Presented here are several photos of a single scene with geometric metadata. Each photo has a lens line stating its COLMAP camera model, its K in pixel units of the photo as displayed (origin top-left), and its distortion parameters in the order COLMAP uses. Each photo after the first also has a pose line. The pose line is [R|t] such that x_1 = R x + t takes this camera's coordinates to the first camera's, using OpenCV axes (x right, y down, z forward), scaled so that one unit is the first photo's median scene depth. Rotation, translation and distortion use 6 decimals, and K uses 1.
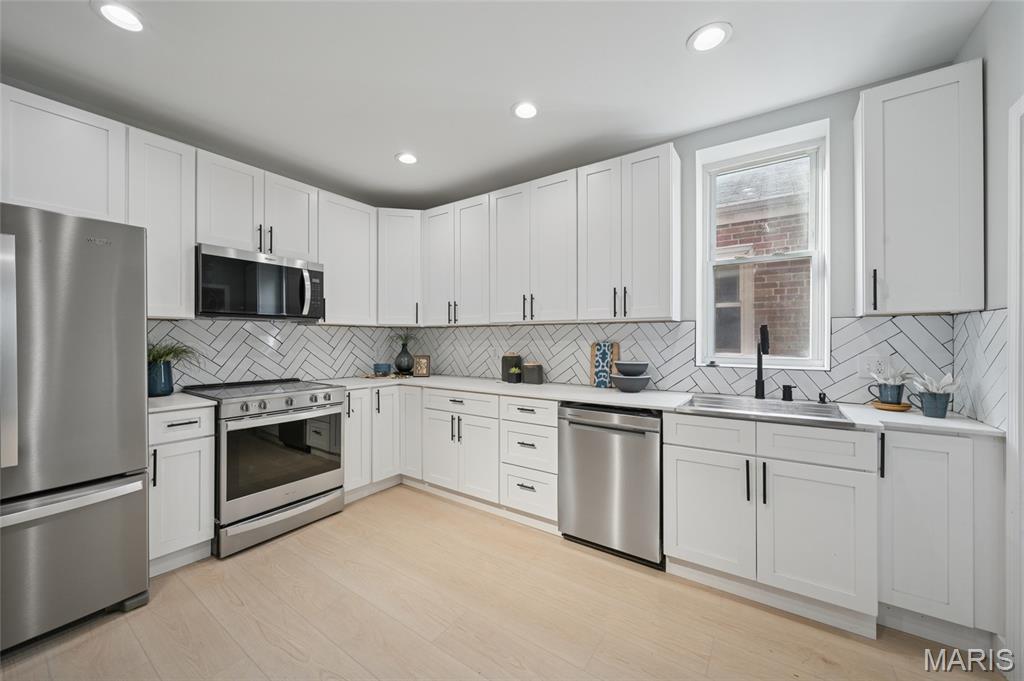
lens RADIAL K [[387.0, 0, 510.8], [0, 387.0, 340.1], [0, 0, 1]] dist [-0.002287, 0.000571]
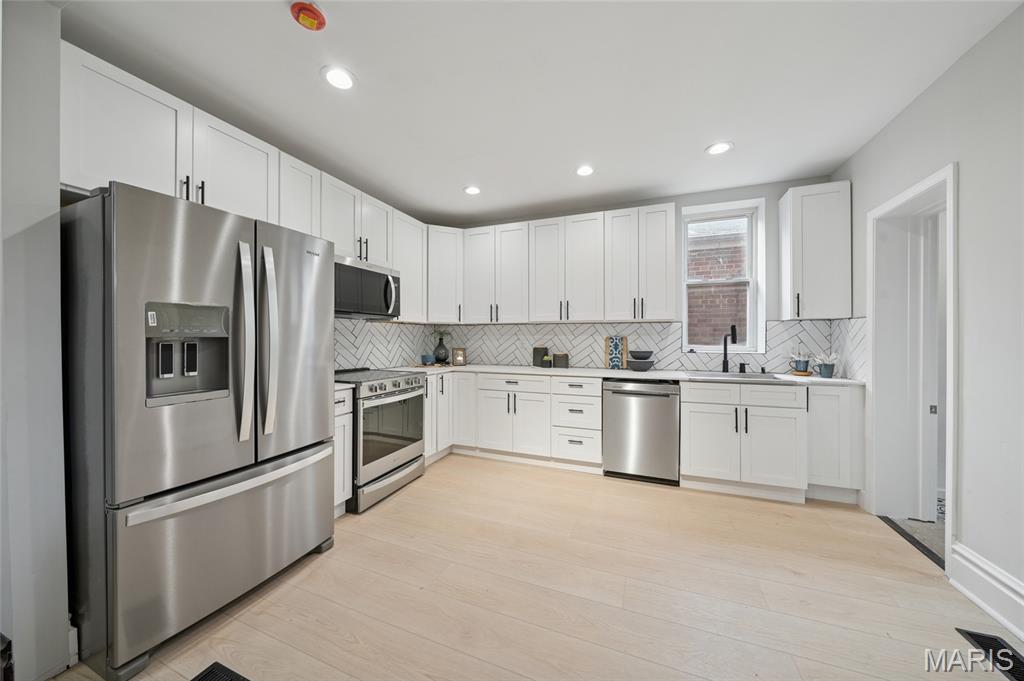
lens RADIAL K [[350.7, 0, 514.4], [0, 350.7, 337.7], [0, 0, 1]] dist [-0.004828, 0.000173]
pose [[0.973808, -0.000255, 0.227370, -0.467178], [0.000030, 1.000000, 0.000994, 0.009746], [-0.227370, -0.000961, 0.973808, -0.166278]]
